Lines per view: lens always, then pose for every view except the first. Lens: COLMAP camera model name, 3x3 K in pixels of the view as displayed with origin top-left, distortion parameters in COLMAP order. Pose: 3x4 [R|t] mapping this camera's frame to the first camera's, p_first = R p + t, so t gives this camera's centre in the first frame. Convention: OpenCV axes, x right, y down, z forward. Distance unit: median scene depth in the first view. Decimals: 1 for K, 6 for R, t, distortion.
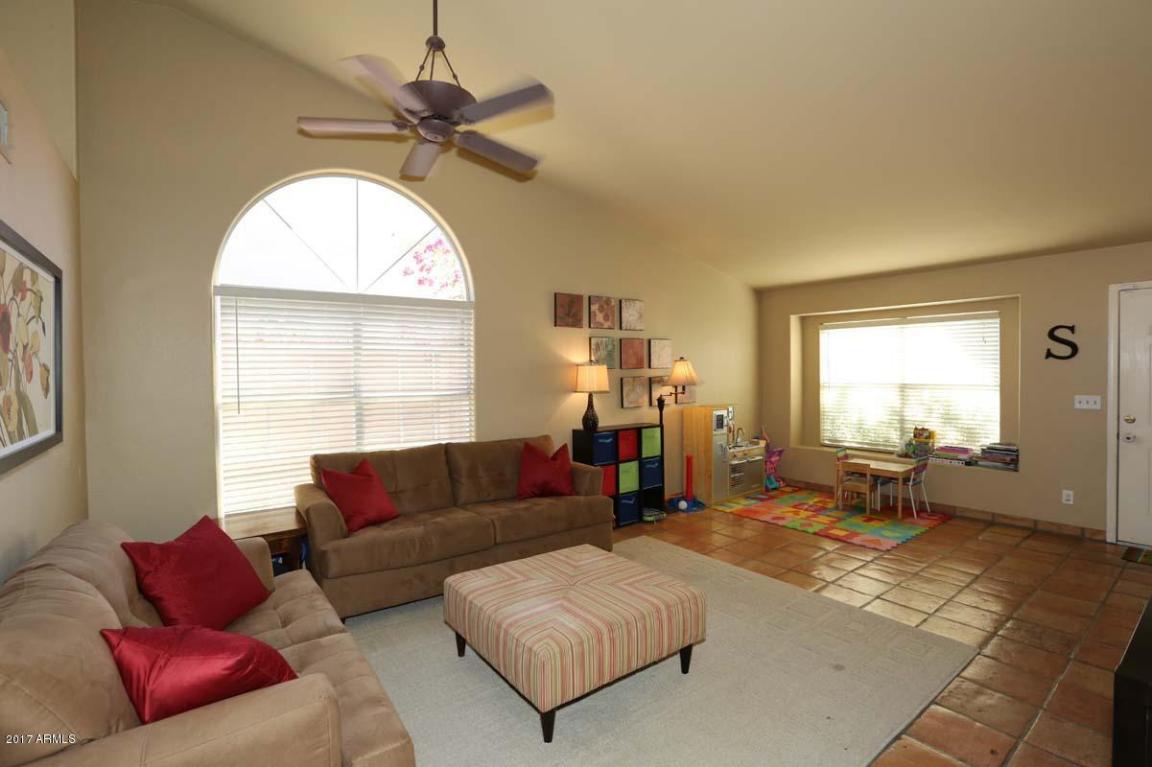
lens RADIAL K [[525.8, 0, 585.0], [0, 525.8, 381.6], [0, 0, 1]] dist [-0.028688, 0.009105]
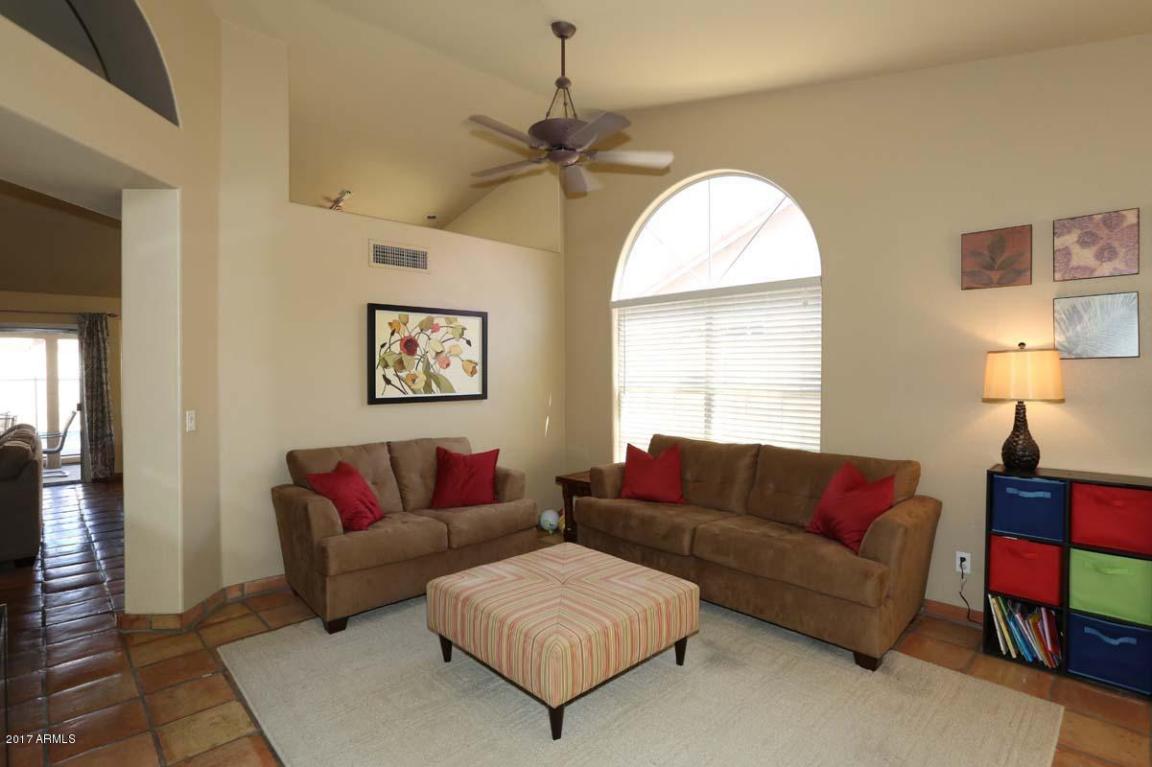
lens RADIAL K [[556.2, 0, 552.3], [0, 556.2, 378.6], [0, 0, 1]] dist [-0.029433, 0.010272]
pose [[0.116219, 0.023942, -0.992935, 0.520098], [-0.020410, 0.999556, 0.021713, -0.005703], [0.993014, 0.017743, 0.116656, 0.454594]]
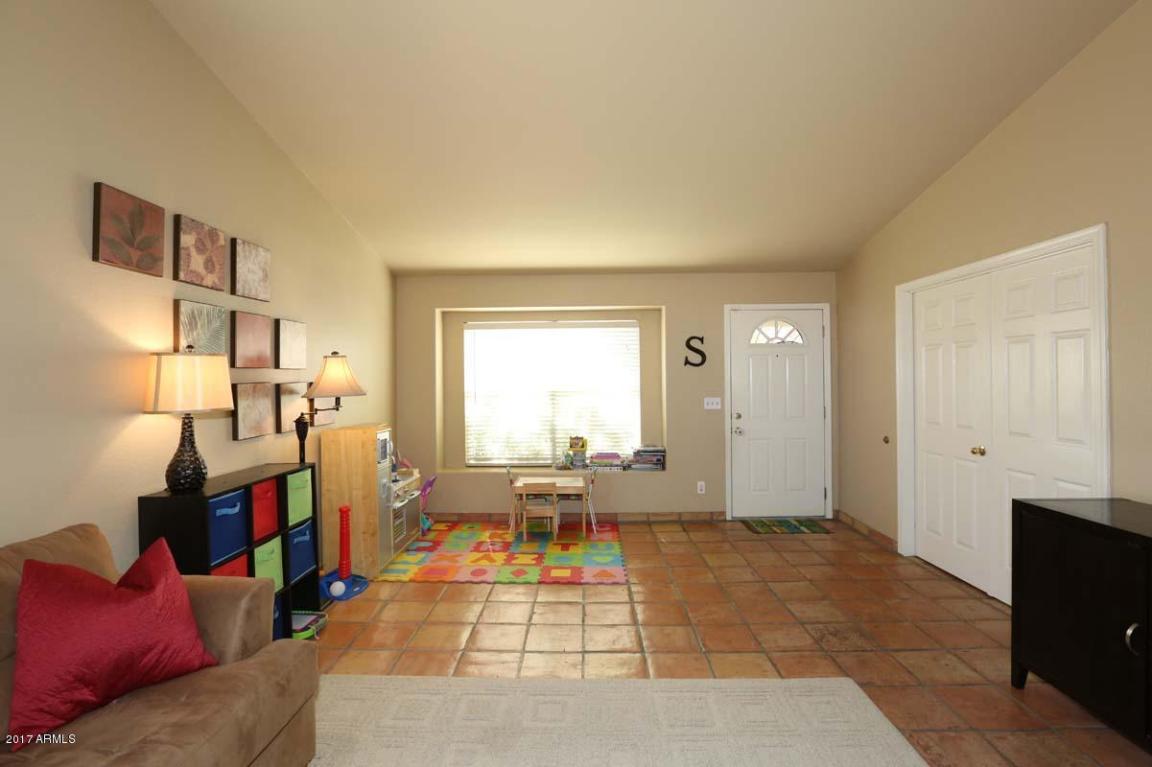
lens RADIAL K [[525.8, 0, 564.5], [0, 525.8, 380.2], [0, 0, 1]] dist [-0.028688, 0.009105]
pose [[0.641238, 0.006461, 0.767315, -0.132398], [0.019210, 0.999516, -0.024470, 0.009109], [-0.767102, 0.030432, 0.640803, 0.441796]]
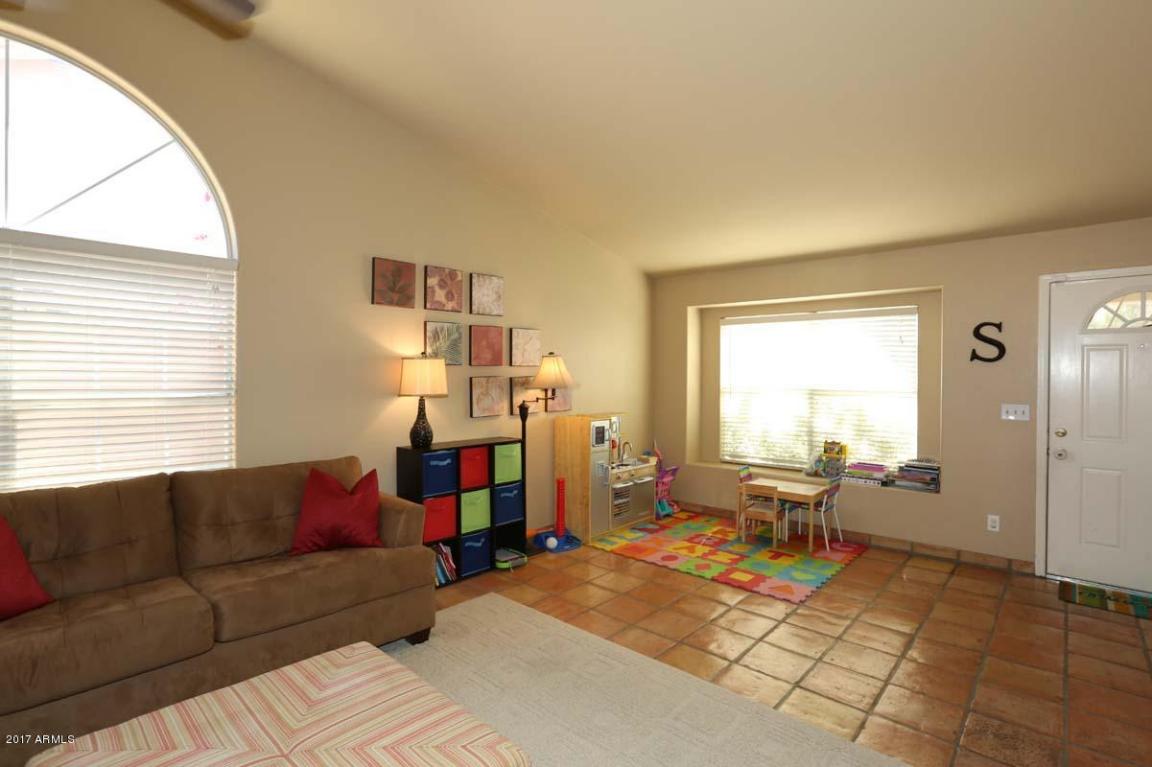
lens RADIAL K [[556.2, 0, 581.8], [0, 556.2, 380.3], [0, 0, 1]] dist [-0.029433, 0.010272]
pose [[0.983518, 0.013199, 0.180327, 0.089497], [-0.011105, 0.999859, -0.012617, 0.005745], [-0.180468, 0.010407, 0.983526, 0.208007]]
